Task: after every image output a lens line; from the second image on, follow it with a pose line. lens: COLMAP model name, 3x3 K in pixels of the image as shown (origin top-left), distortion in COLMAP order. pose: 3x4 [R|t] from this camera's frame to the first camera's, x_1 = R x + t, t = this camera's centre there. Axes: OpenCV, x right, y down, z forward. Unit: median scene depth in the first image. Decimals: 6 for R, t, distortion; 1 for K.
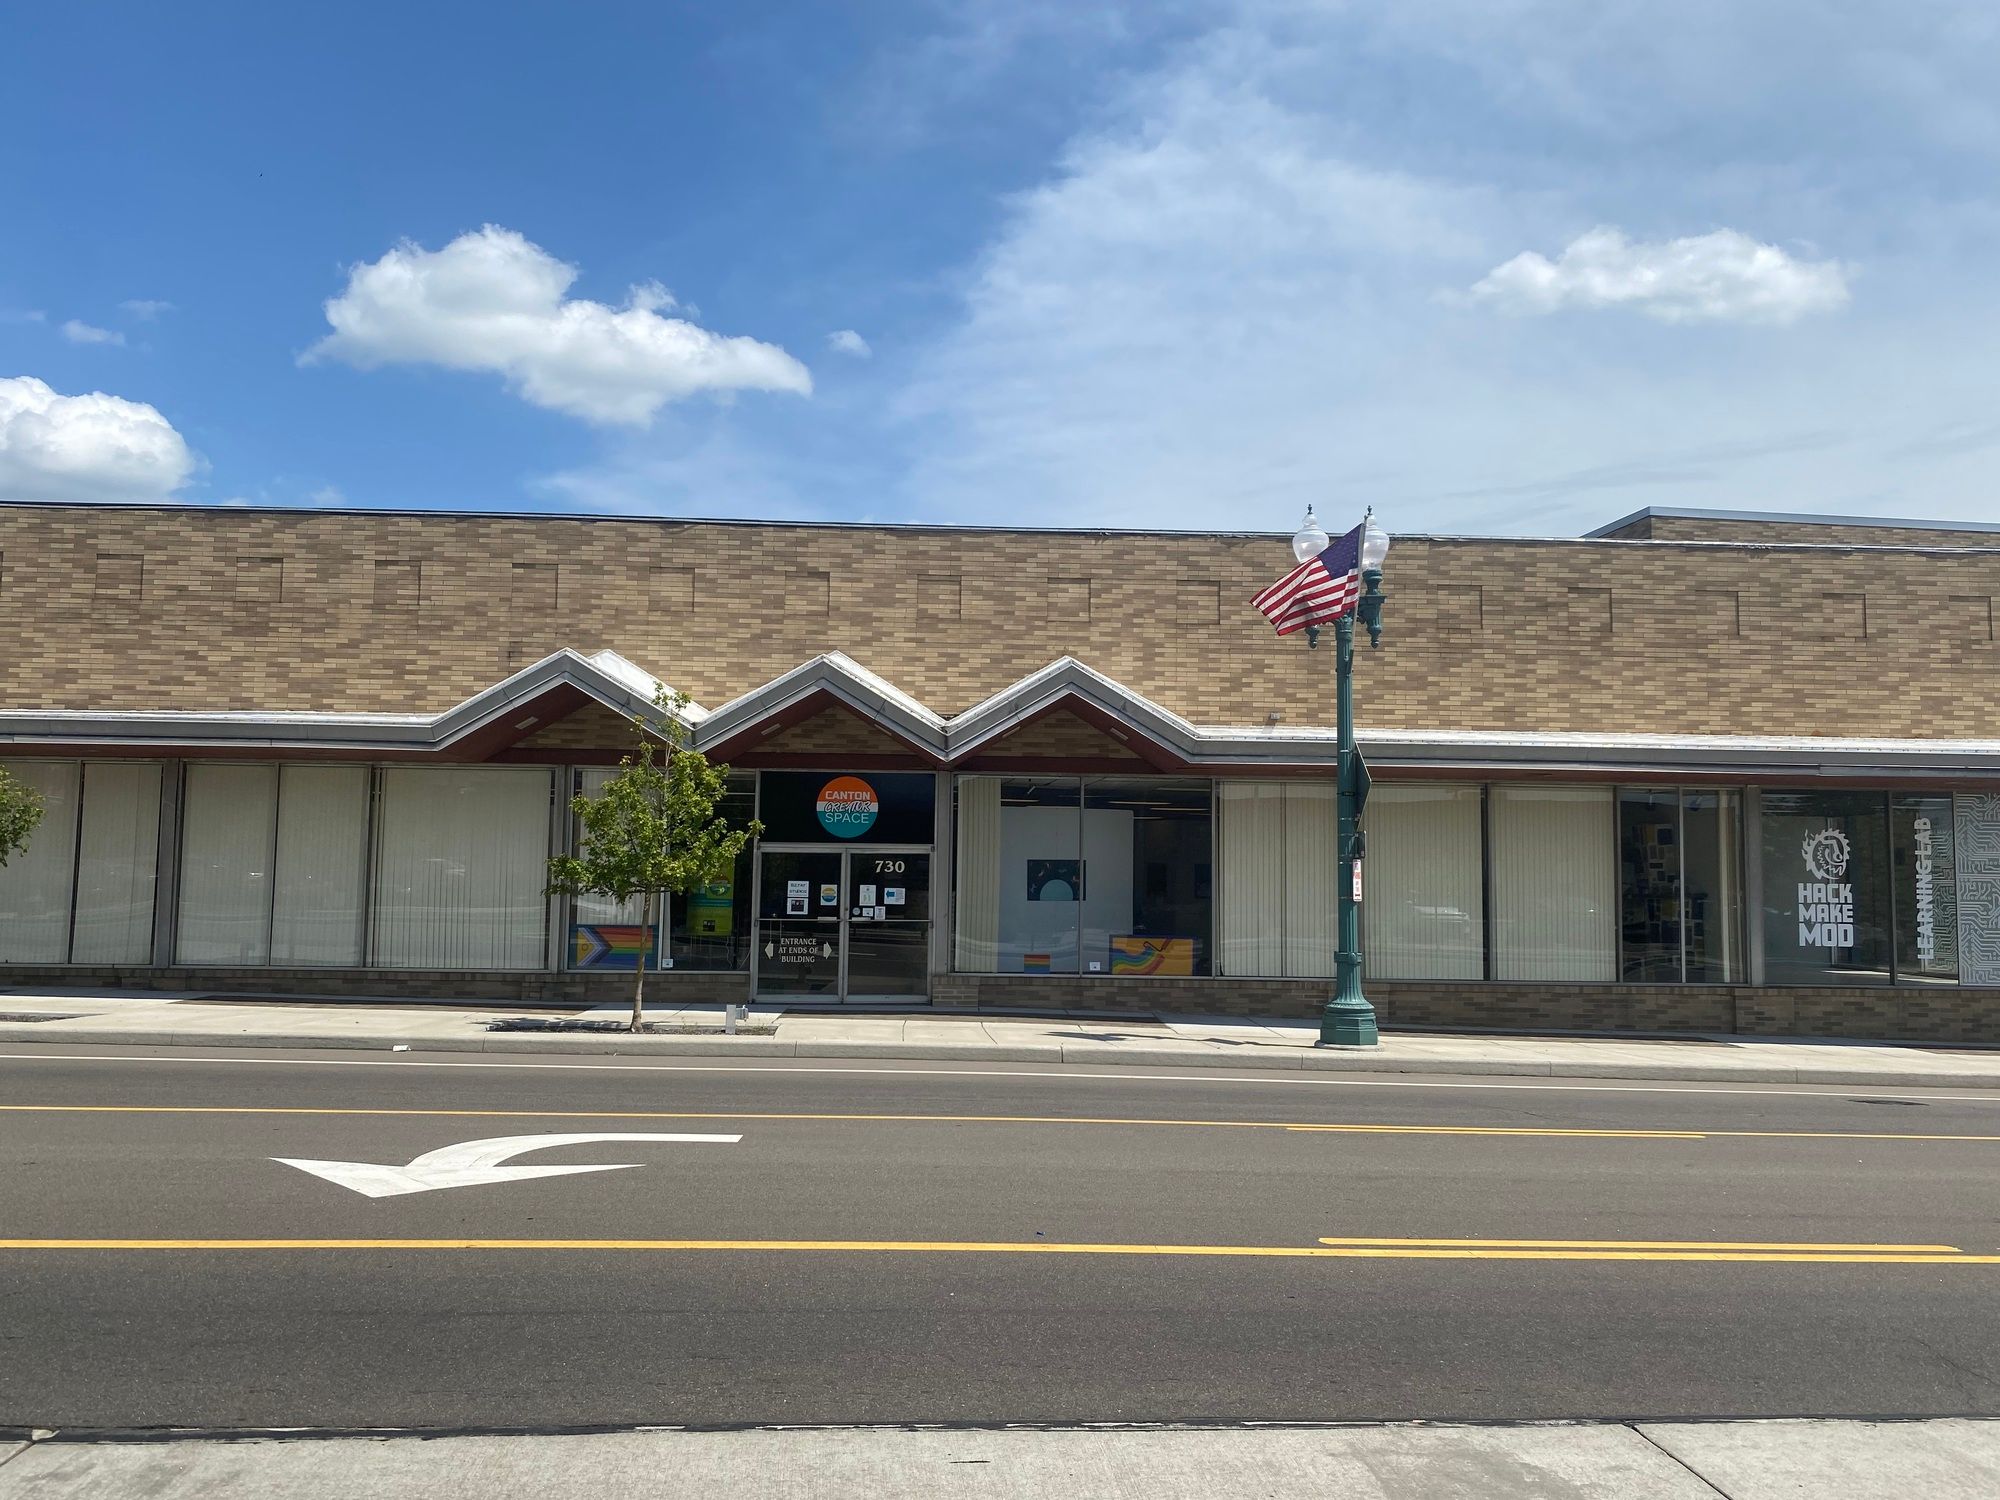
lens RADIAL K [[1760.9, 0, 1000.0], [0, 1760.9, 750.0], [0, 0, 1]] dist [-0.004102, -0.010151]
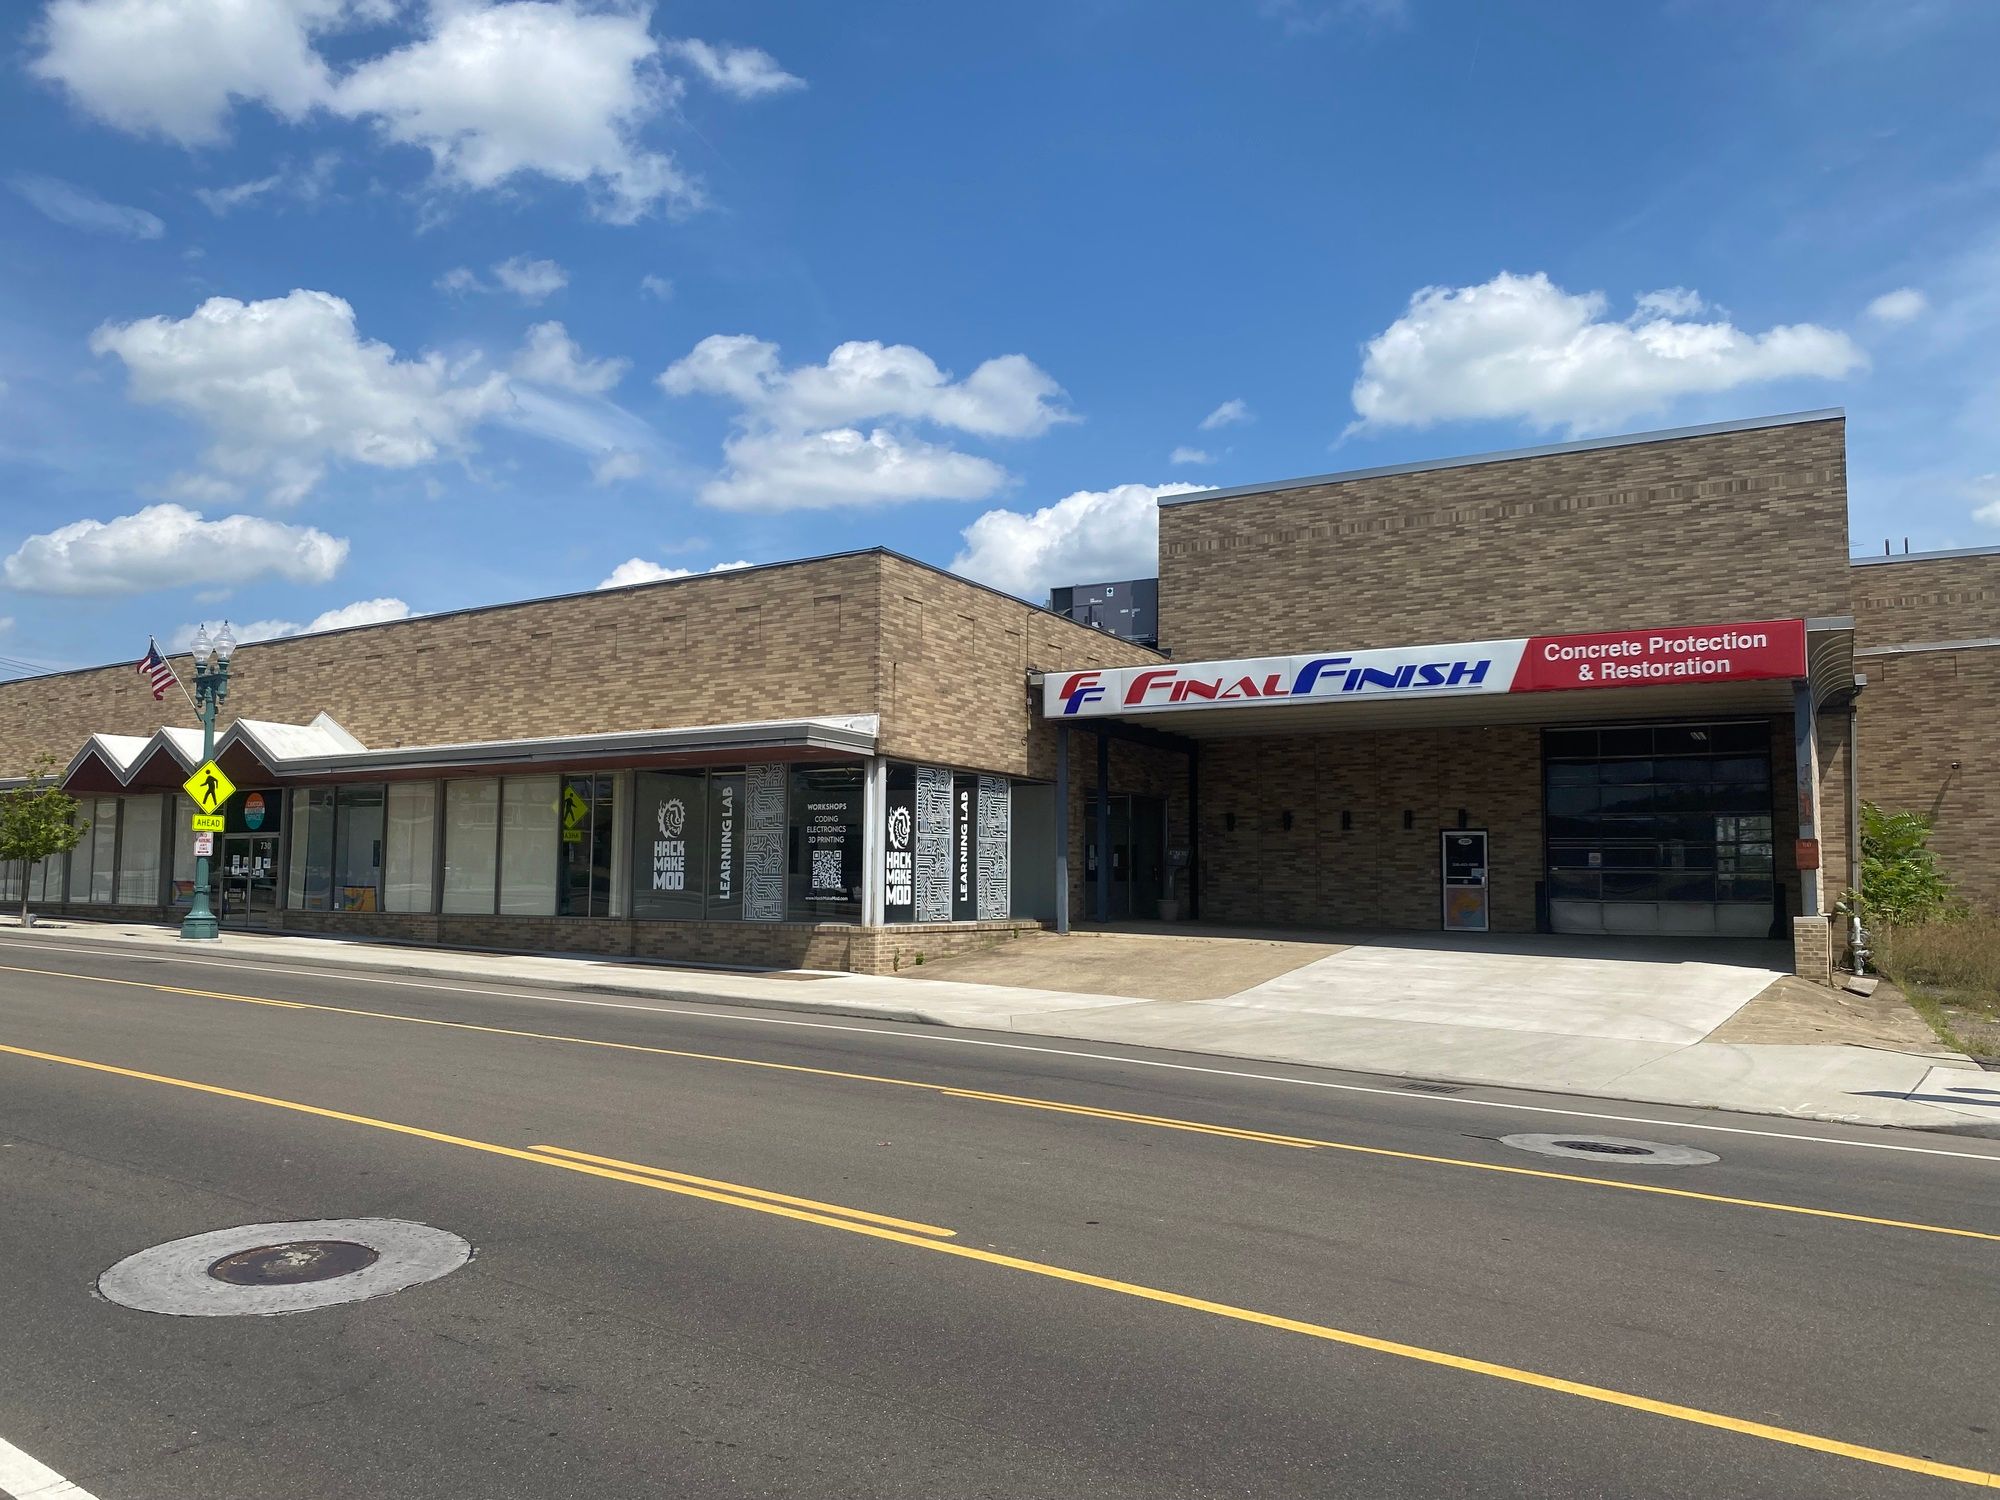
lens RADIAL K [[1760.9, 0, 1000.0], [0, 1760.9, 750.0], [0, 0, 1]] dist [-0.004102, -0.010151]
pose [[0.771891, -0.060563, -0.632863, 1.490176], [0.048181, 0.998162, -0.036755, 0.068578], [0.633926, -0.002122, 0.773391, 0.151459]]
